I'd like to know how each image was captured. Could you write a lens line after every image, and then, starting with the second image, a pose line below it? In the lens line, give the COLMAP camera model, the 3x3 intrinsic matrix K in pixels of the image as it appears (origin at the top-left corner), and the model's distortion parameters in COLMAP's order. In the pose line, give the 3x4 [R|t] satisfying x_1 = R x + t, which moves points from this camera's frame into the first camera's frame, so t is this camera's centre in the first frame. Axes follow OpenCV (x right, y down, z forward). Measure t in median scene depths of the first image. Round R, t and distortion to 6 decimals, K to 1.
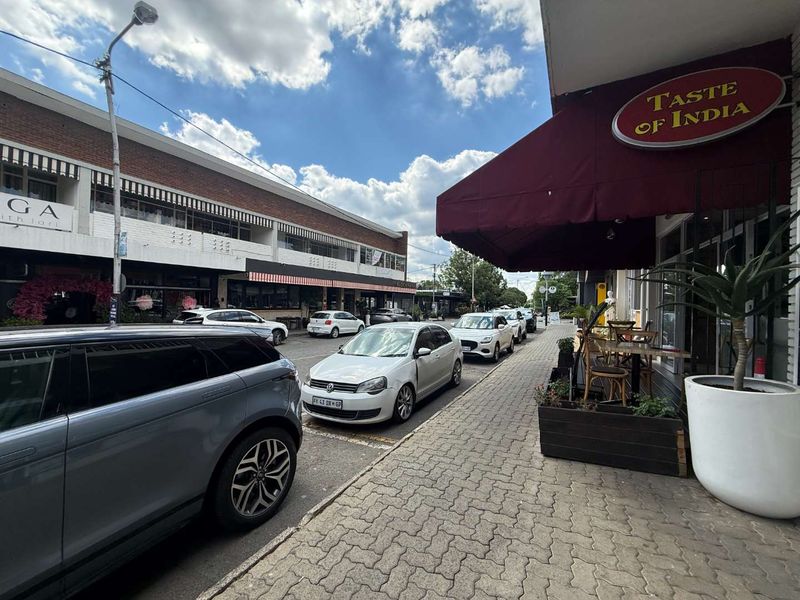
lens RADIAL K [[318.1, 0, 404.7], [0, 318.1, 302.9], [0, 0, 1]] dist [0.002528, -0.000837]
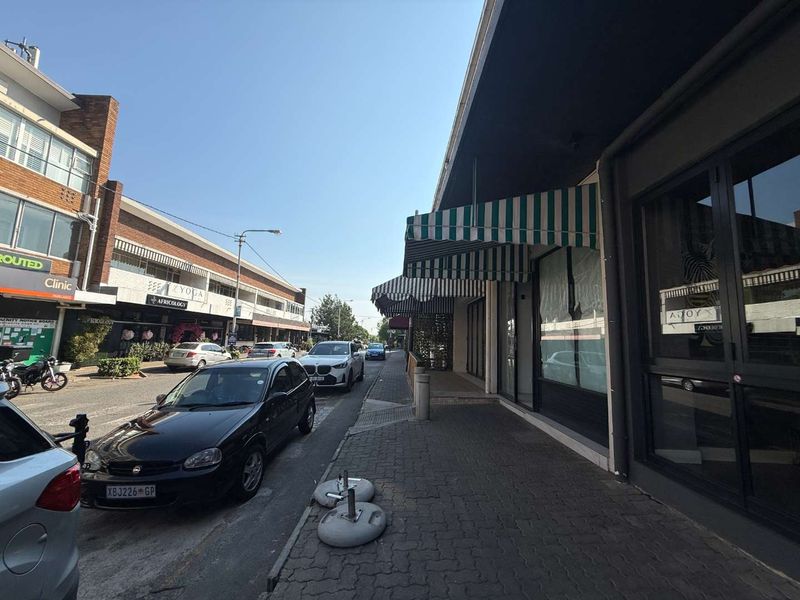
lens RADIAL K [[318.1, 0, 400.0], [0, 318.1, 302.5], [0, 0, 1]] dist [0.002528, -0.000837]
pose [[0.879217, 0.062933, 0.472246, -0.378726], [-0.010726, 0.993601, -0.112441, -0.000549], [-0.476300, 0.093794, 0.874266, -0.616702]]
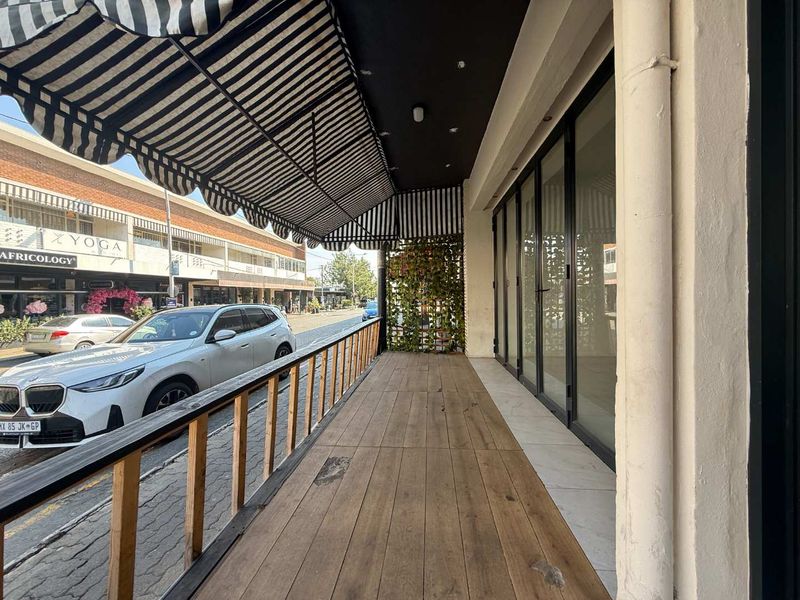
lens RADIAL K [[318.1, 0, 402.2], [0, 318.1, 299.3], [0, 0, 1]] dist [0.002528, -0.000837]
pose [[0.918172, -0.046213, 0.393477, -0.184871], [0.043839, 0.998926, 0.015025, 0.002942], [-0.393749, 0.003454, 0.919212, -0.394910]]
